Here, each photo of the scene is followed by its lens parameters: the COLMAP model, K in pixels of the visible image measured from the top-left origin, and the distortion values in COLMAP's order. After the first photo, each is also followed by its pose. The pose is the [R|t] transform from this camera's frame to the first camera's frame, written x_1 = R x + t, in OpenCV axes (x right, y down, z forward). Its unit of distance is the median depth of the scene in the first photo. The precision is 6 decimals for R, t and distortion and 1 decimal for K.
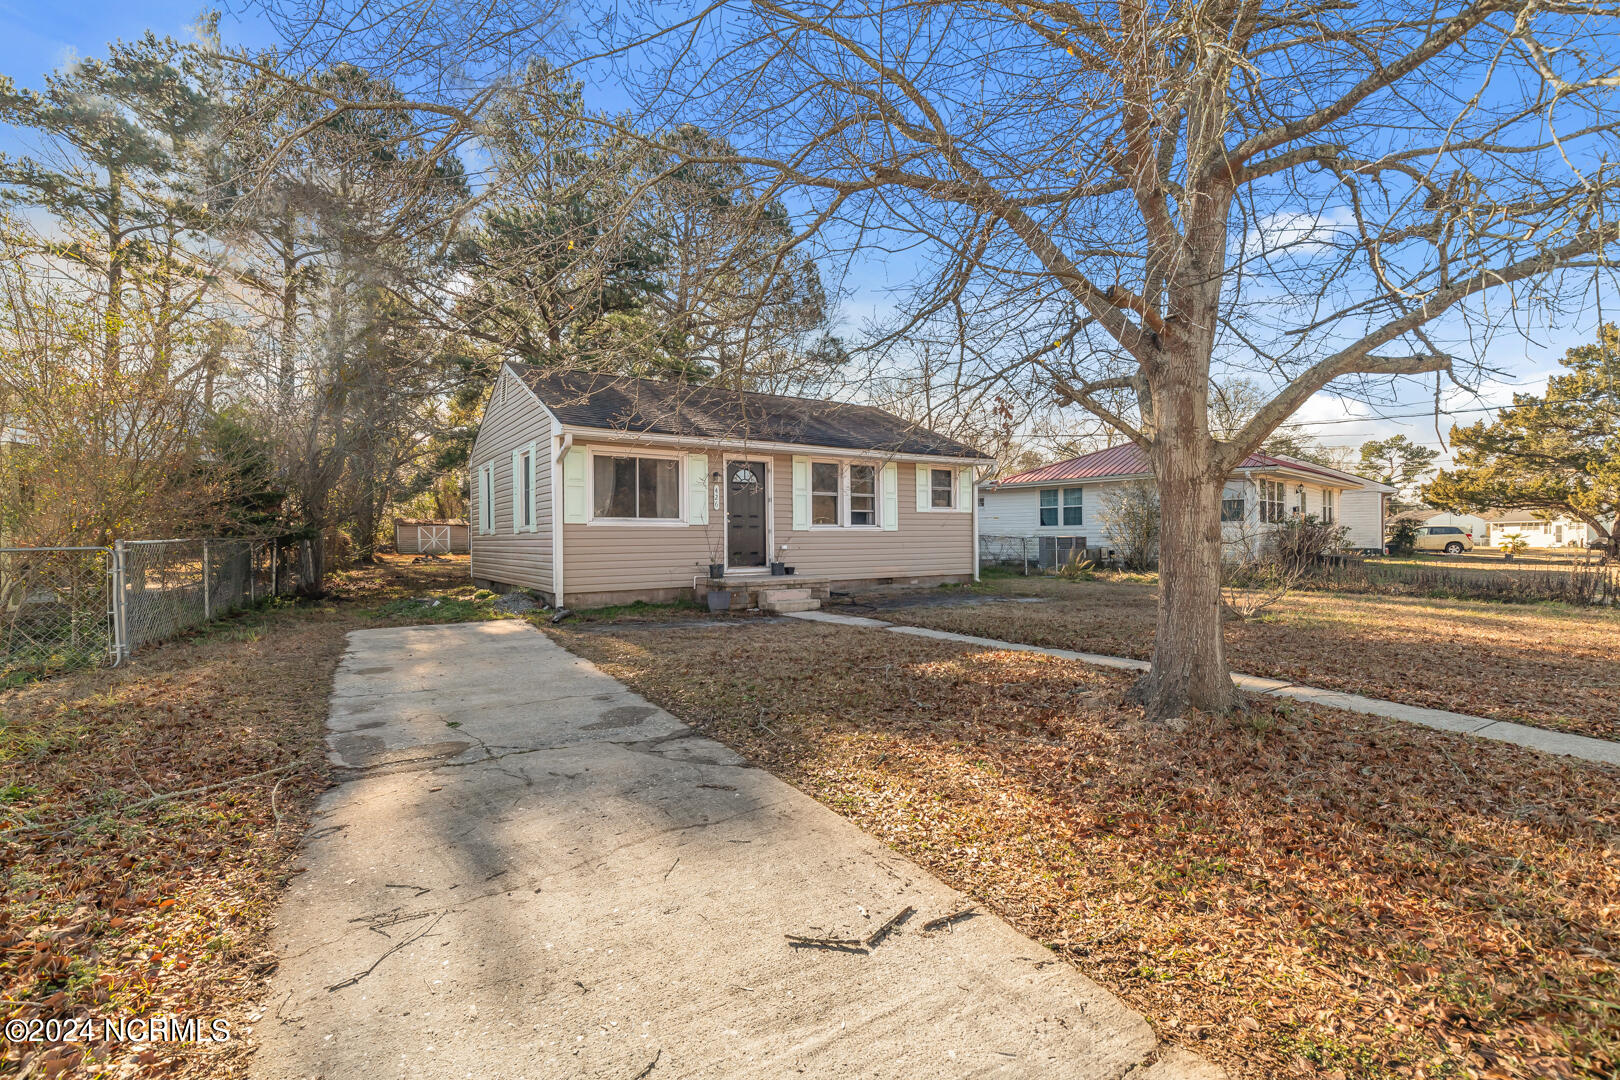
lens RADIAL K [[740.6, 0, 819.3], [0, 740.6, 544.5], [0, 0, 1]] dist [-0.003988, -0.001639]
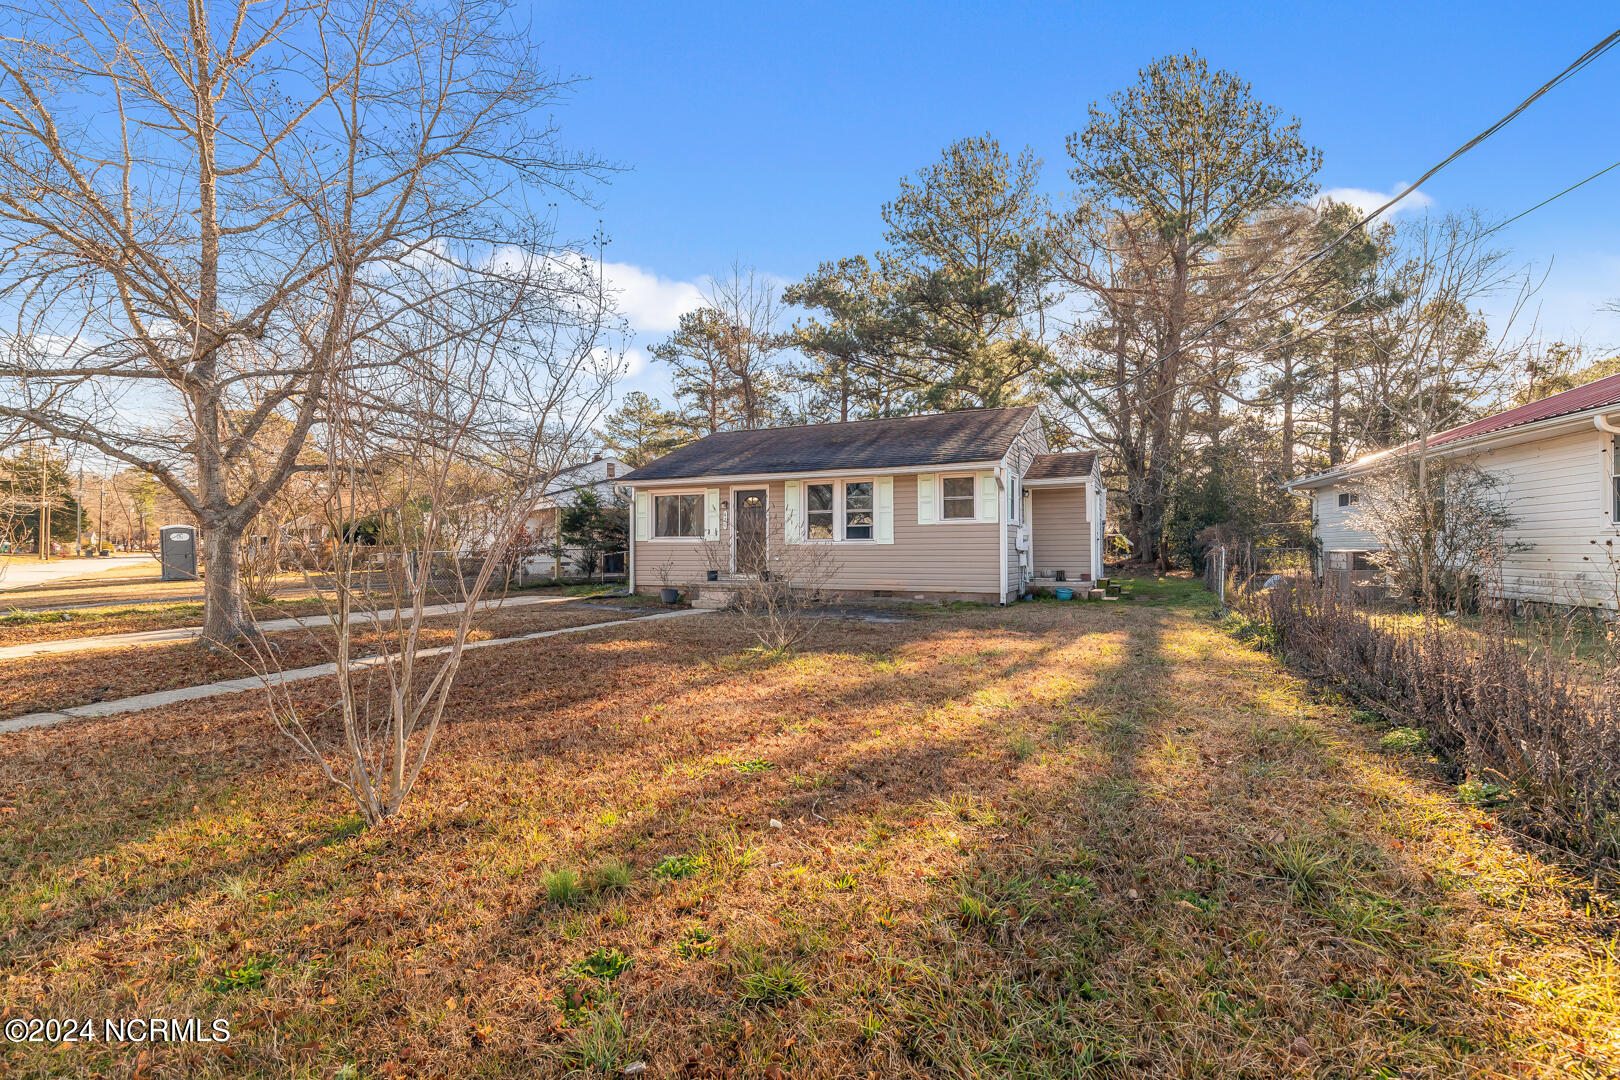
lens RADIAL K [[725.2, 0, 817.7], [0, 725.2, 537.4], [0, 0, 1]] dist [-0.010450, -0.000478]
pose [[0.501198, -0.008398, -0.865292, 0.950399], [-0.008098, 0.999864, -0.014395, -0.013498], [0.865295, 0.014222, 0.501062, 0.440429]]
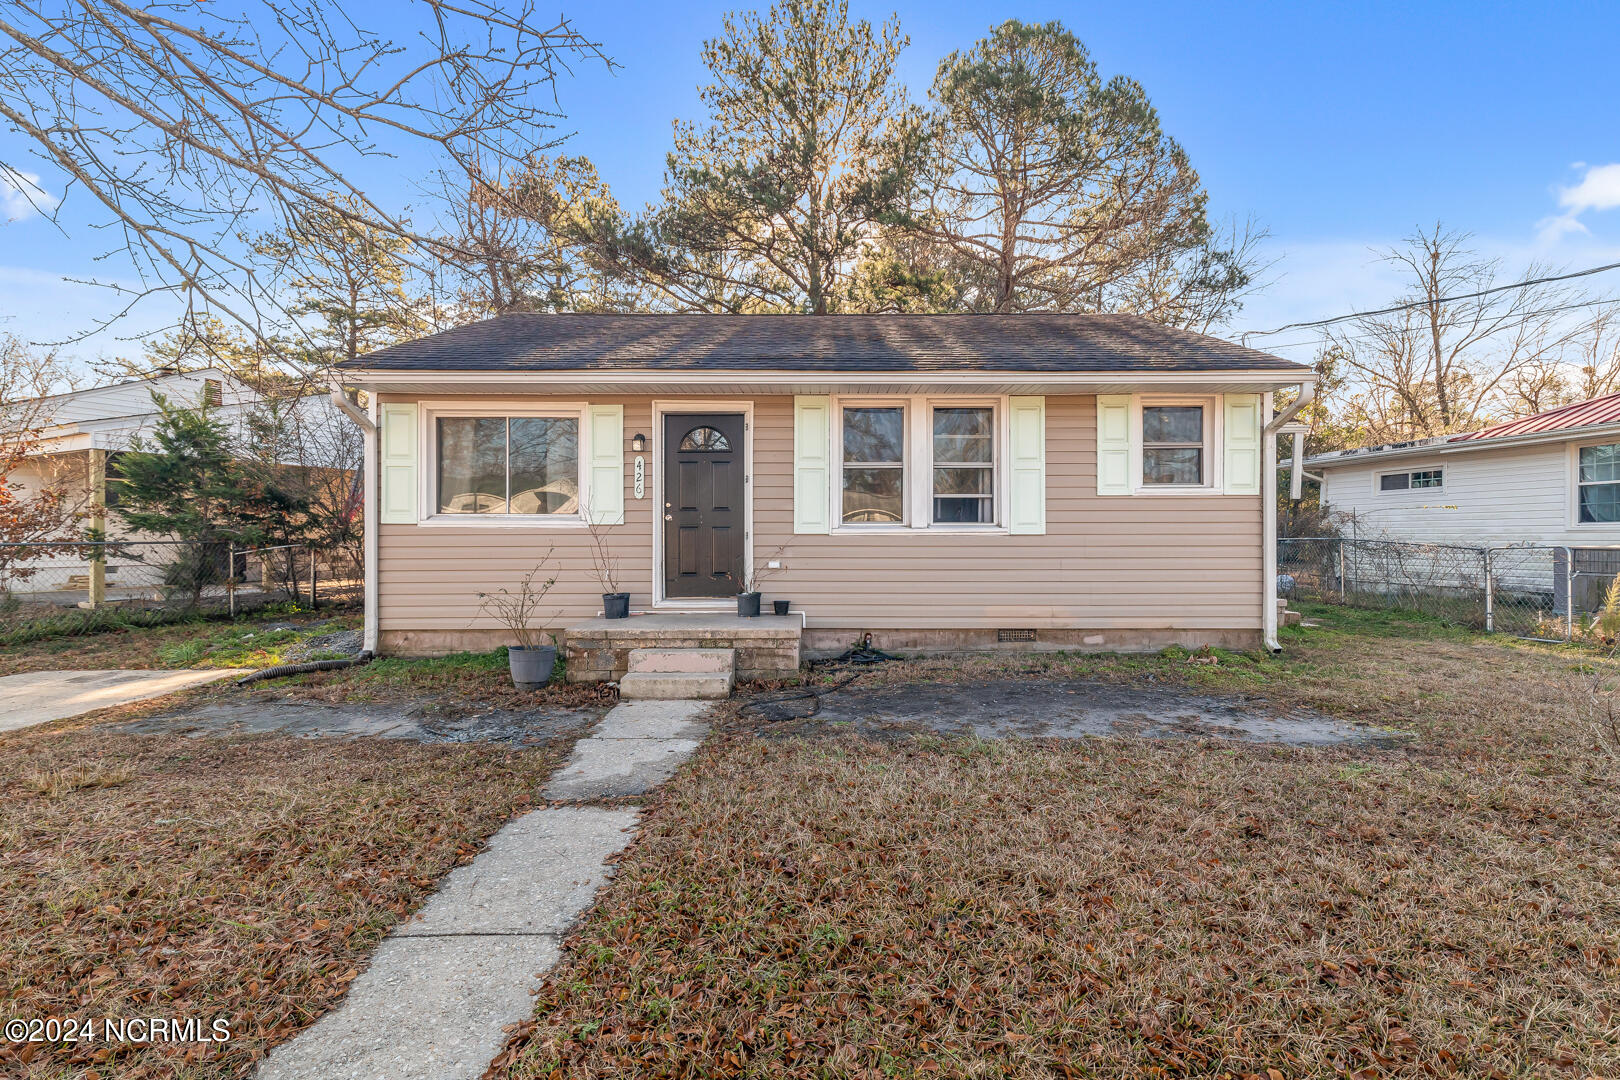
lens RADIAL K [[757.3, 0, 810.0], [0, 757.3, 540.0], [0, 0, 1]] dist [0.001118, -0.000155]
pose [[0.825542, 0.007852, -0.564286, 0.273785], [-0.010233, 0.999947, -0.001057, -0.013317], [0.564248, 0.006647, 0.825578, 0.522125]]
